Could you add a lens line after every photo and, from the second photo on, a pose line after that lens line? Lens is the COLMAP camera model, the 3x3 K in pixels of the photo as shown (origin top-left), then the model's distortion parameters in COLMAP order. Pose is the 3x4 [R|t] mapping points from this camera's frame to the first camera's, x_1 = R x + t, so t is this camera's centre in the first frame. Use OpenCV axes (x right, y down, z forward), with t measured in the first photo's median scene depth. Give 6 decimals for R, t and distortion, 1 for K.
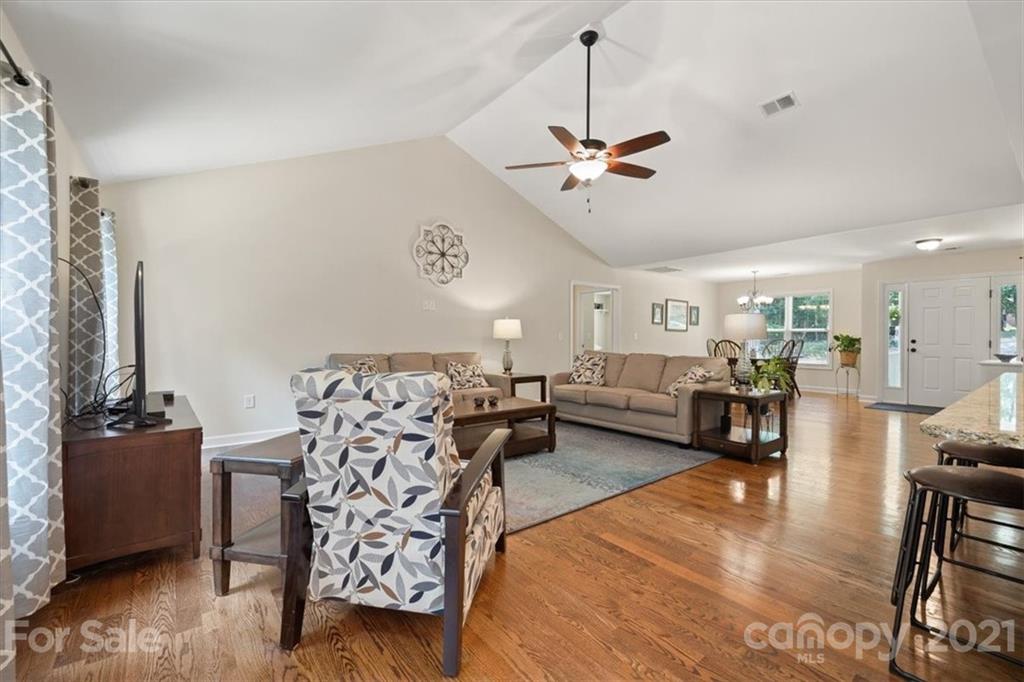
lens RADIAL K [[437.8, 0, 512.1], [0, 437.8, 333.8], [0, 0, 1]] dist [-0.000938, 0.000512]
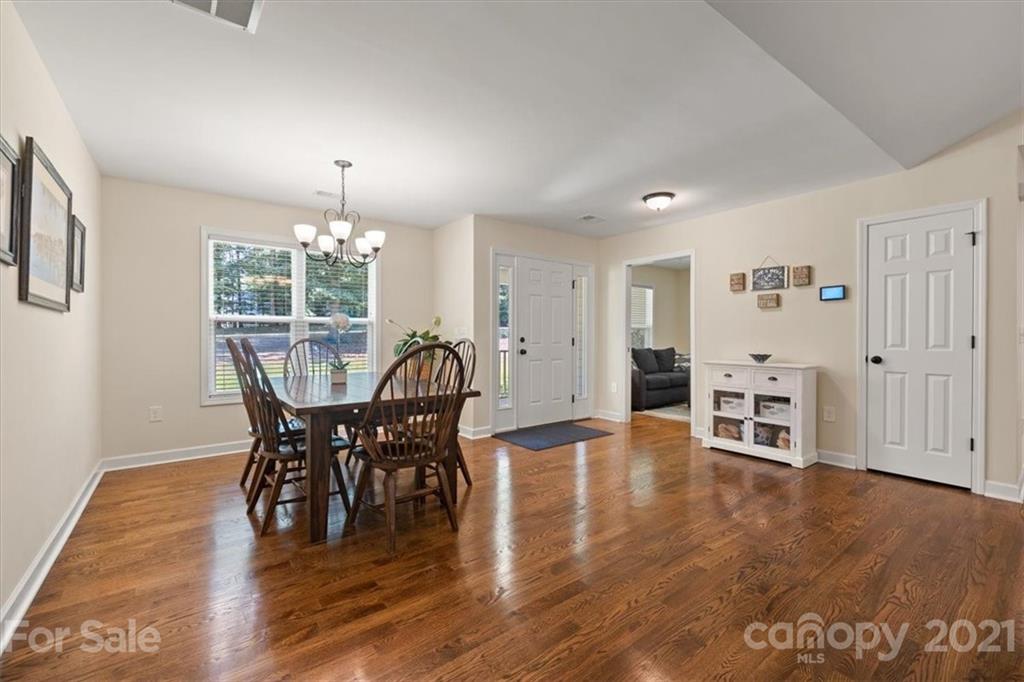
lens RADIAL K [[430.4, 0, 511.4], [0, 430.4, 337.5], [0, 0, 1]] dist [0.000444, 0.000268]
pose [[0.014822, -0.008815, 0.999851, 0.232473], [-0.007438, 0.999932, 0.008926, 0.008371], [-0.999862, -0.007569, 0.014755, 1.109975]]
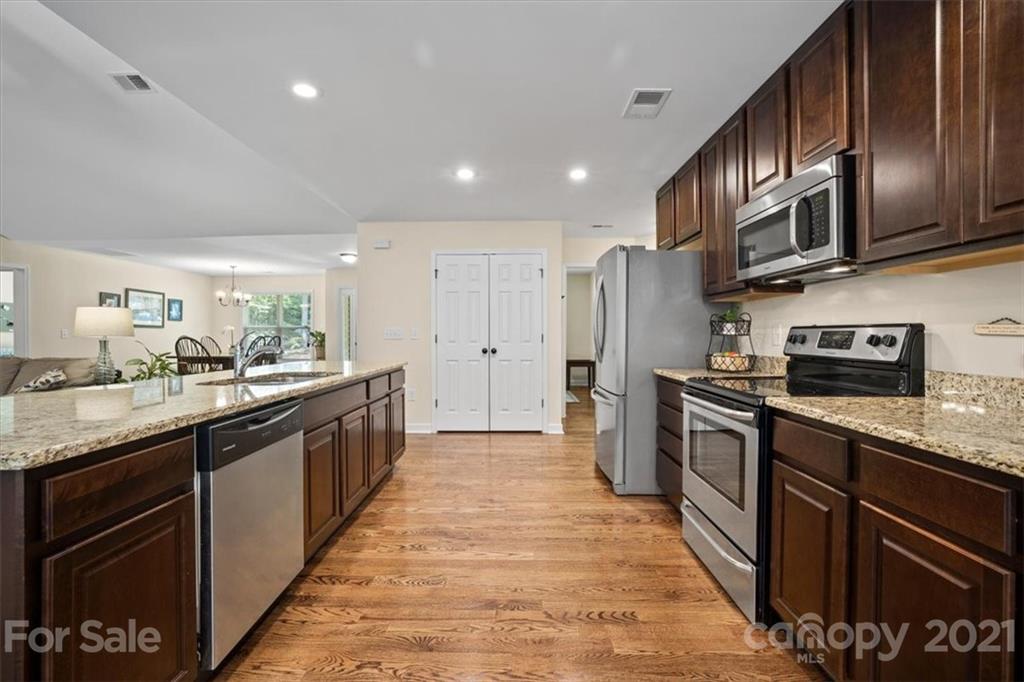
lens RADIAL K [[444.8, 0, 499.1], [0, 444.8, 336.4], [0, 0, 1]] dist [-0.003130, -0.000089]
pose [[0.657134, -0.009250, 0.753717, 0.258622], [-0.000715, 0.999917, 0.012895, 0.000121], [-0.753773, -0.009012, 0.657073, -0.128687]]
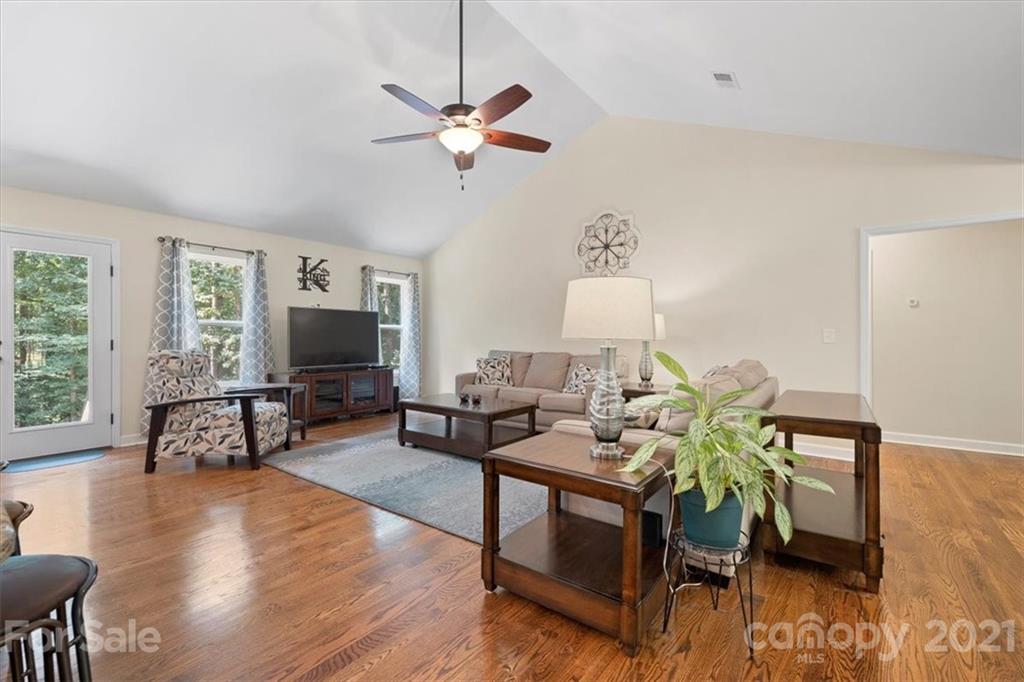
lens RADIAL K [[444.2, 0, 509.7], [0, 444.2, 333.1], [0, 0, 1]] dist [0.001956, 0.000128]
pose [[0.245274, -0.013707, -0.969357, 0.631982], [0.006274, 0.999902, -0.012551, 0.008051], [0.969434, -0.003003, 0.245336, 0.534603]]
